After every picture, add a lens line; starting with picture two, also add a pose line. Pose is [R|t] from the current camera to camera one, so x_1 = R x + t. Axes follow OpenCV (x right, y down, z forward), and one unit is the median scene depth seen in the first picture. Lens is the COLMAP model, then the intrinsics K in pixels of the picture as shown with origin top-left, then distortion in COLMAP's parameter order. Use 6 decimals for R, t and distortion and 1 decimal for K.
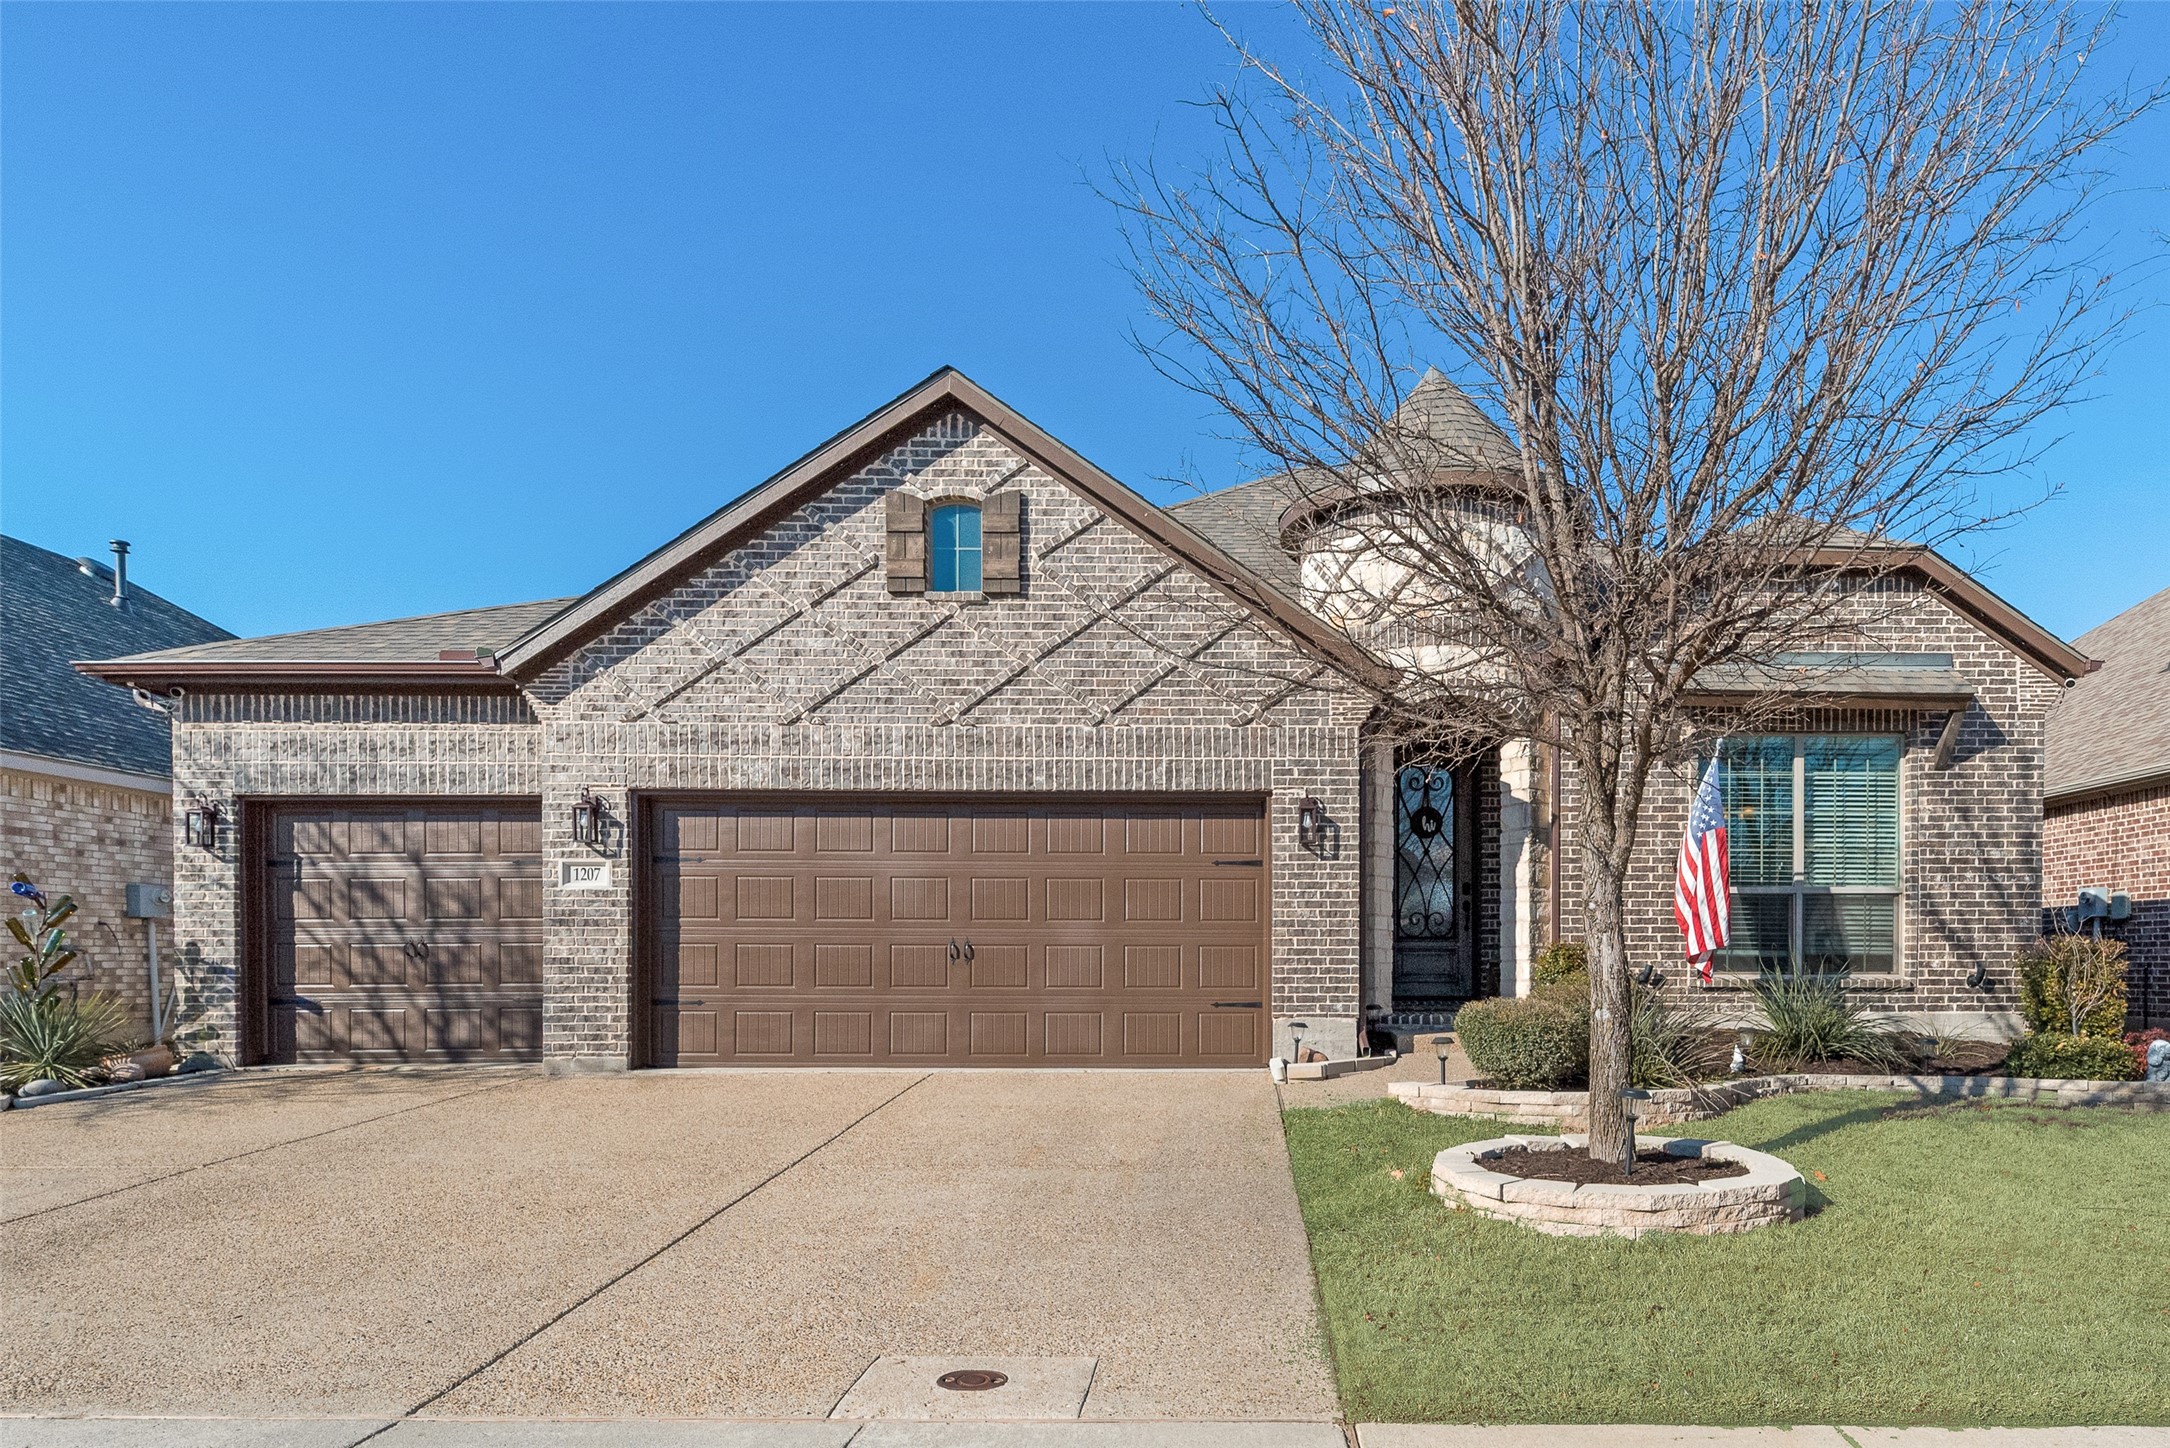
lens RADIAL K [[873.9, 0, 1093.1], [0, 873.9, 733.2], [0, 0, 1]] dist [0.001228, 0.000175]
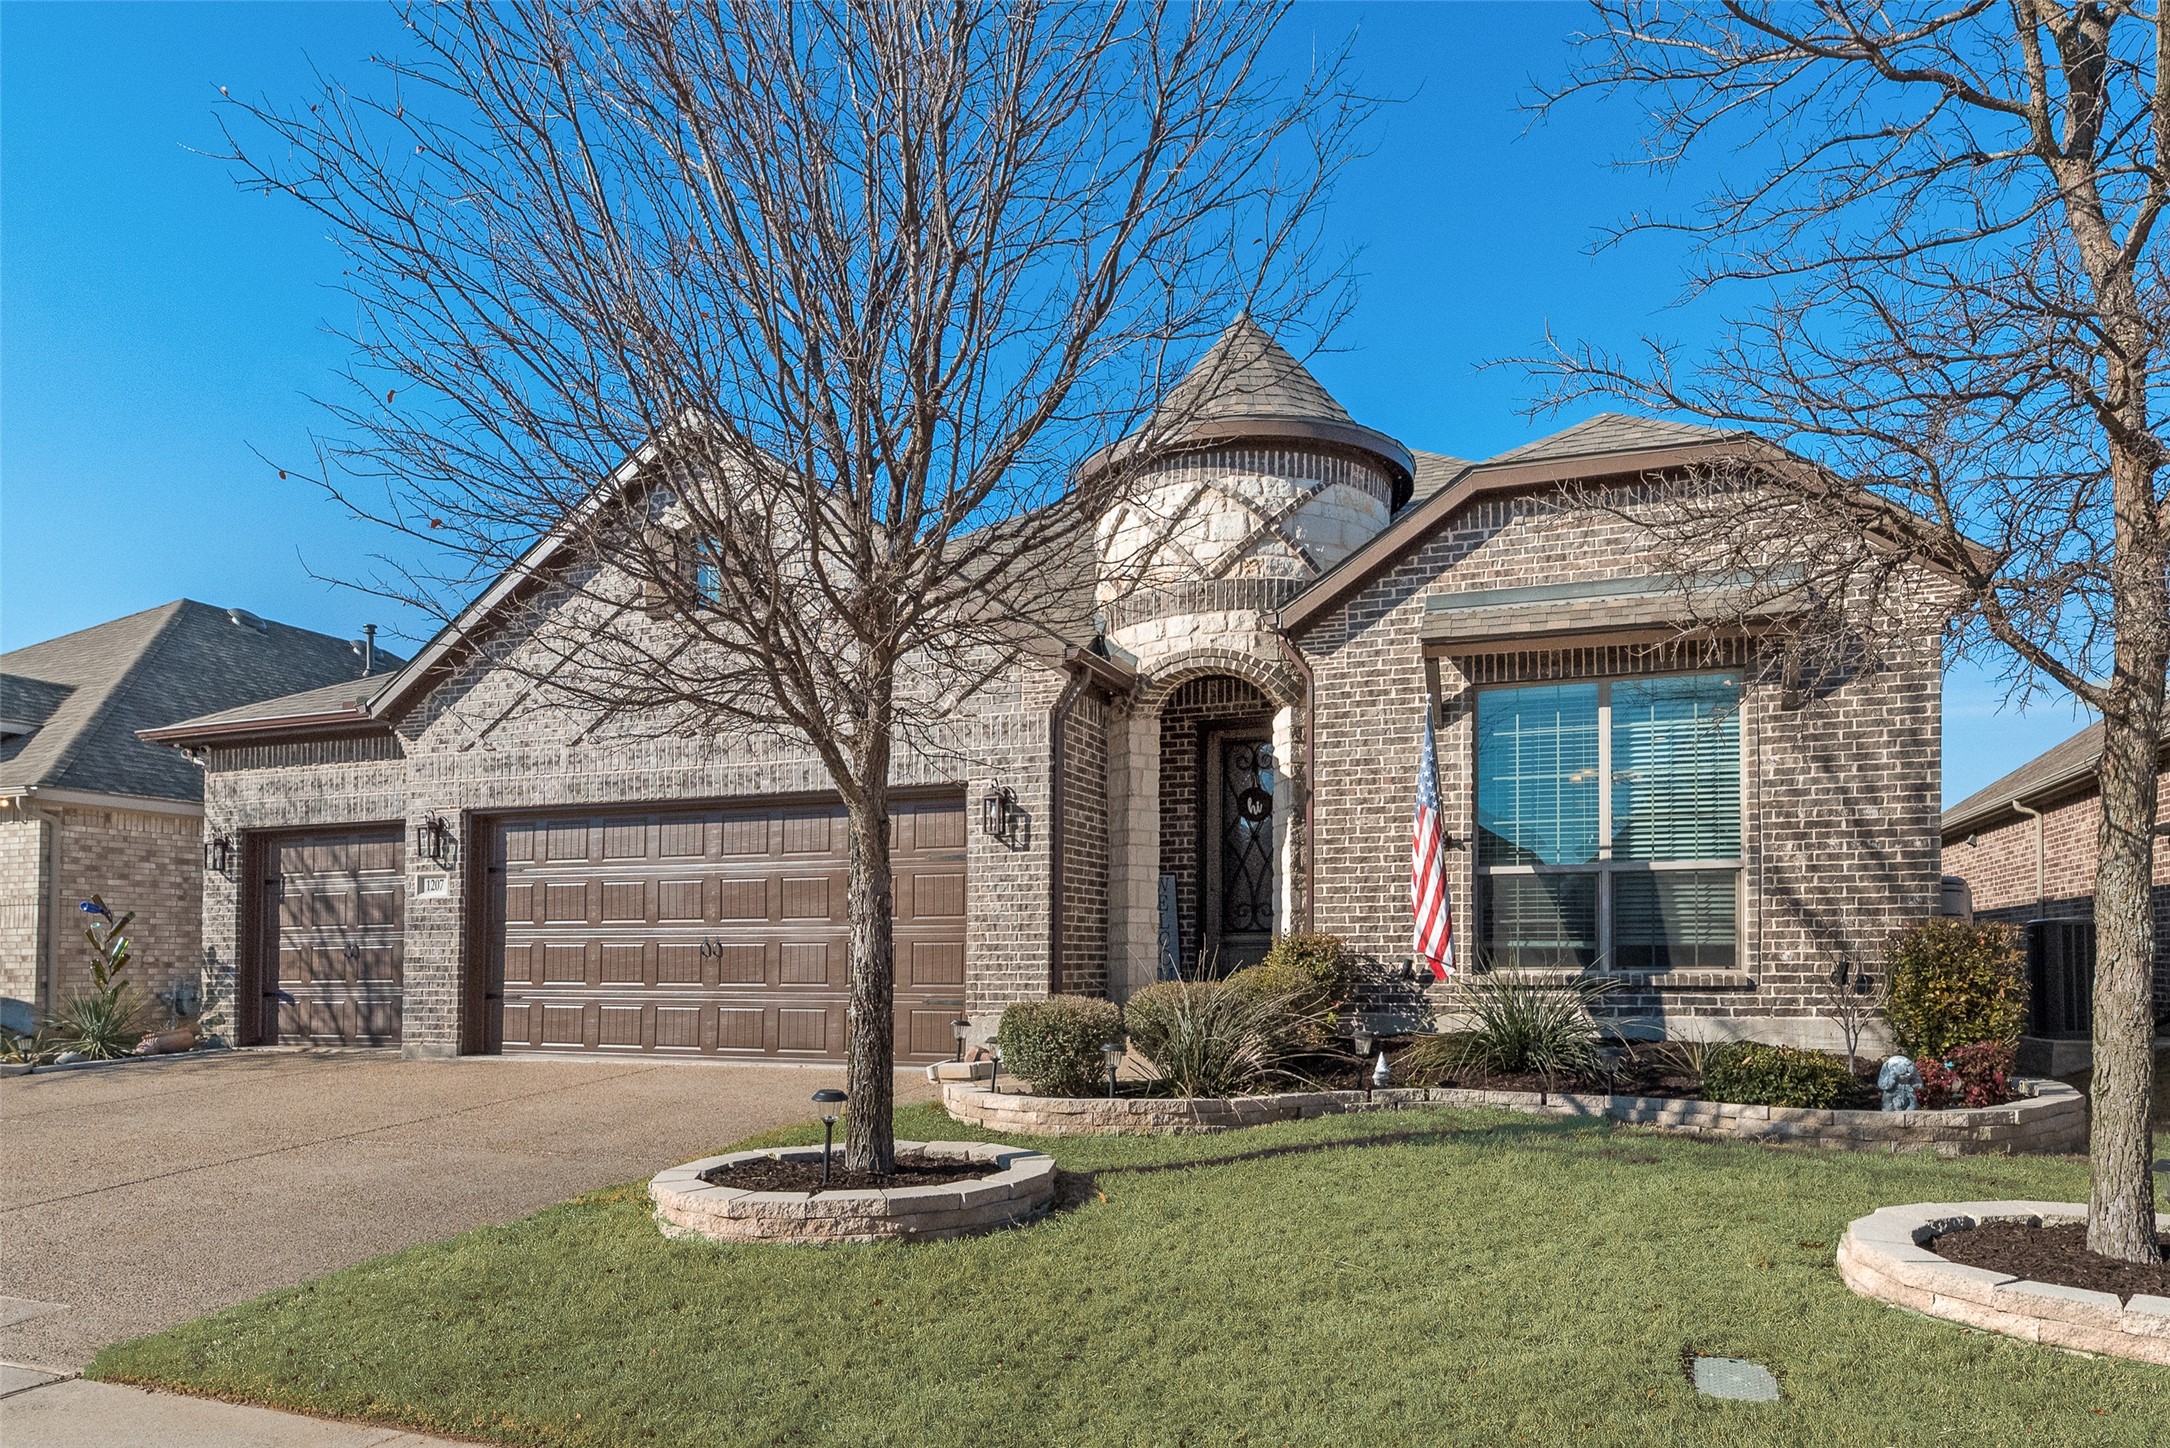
lens RADIAL K [[888.0, 0, 1082.0], [0, 888.0, 707.9], [0, 0, 1]] dist [0.000147, 0.000277]
pose [[0.967065, -0.073690, -0.243630, 0.550859], [0.068592, 0.997213, -0.029353, 0.019979], [0.245114, 0.011675, 0.969424, 0.063890]]
